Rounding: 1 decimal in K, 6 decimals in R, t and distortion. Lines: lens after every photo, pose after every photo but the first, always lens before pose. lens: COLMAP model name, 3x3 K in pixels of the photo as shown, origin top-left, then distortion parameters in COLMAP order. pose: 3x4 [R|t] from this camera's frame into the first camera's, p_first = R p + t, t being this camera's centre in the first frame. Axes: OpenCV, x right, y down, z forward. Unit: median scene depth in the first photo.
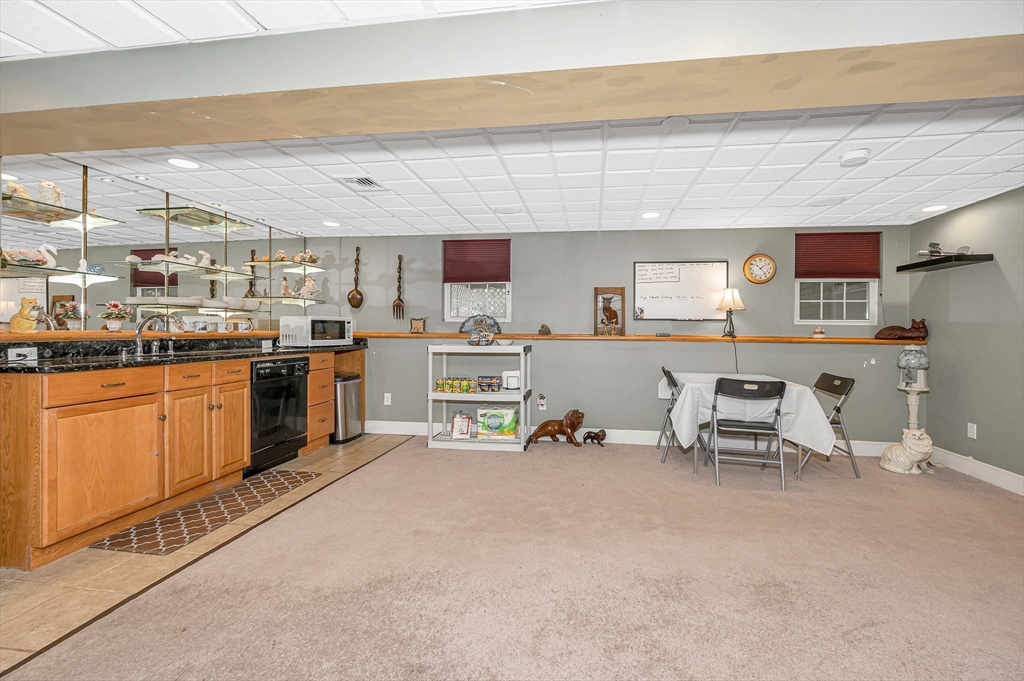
lens RADIAL K [[427.0, 0, 513.9], [0, 427.0, 340.4], [0, 0, 1]] dist [-0.001916, -0.000238]
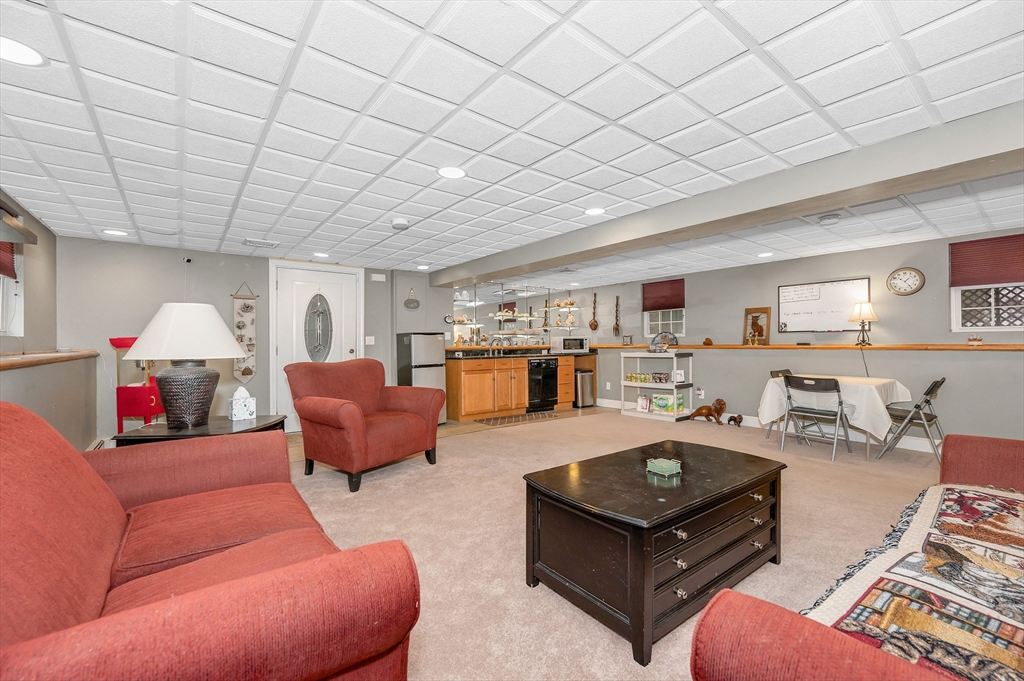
lens RADIAL K [[427.0, 0, 513.9], [0, 427.0, 340.4], [0, 0, 1]] dist [-0.001916, -0.000238]
pose [[0.726586, -0.019616, -0.686795, 0.607625], [-0.000862, 0.999566, -0.029461, 0.013457], [0.687075, 0.021998, 0.726254, -0.467533]]
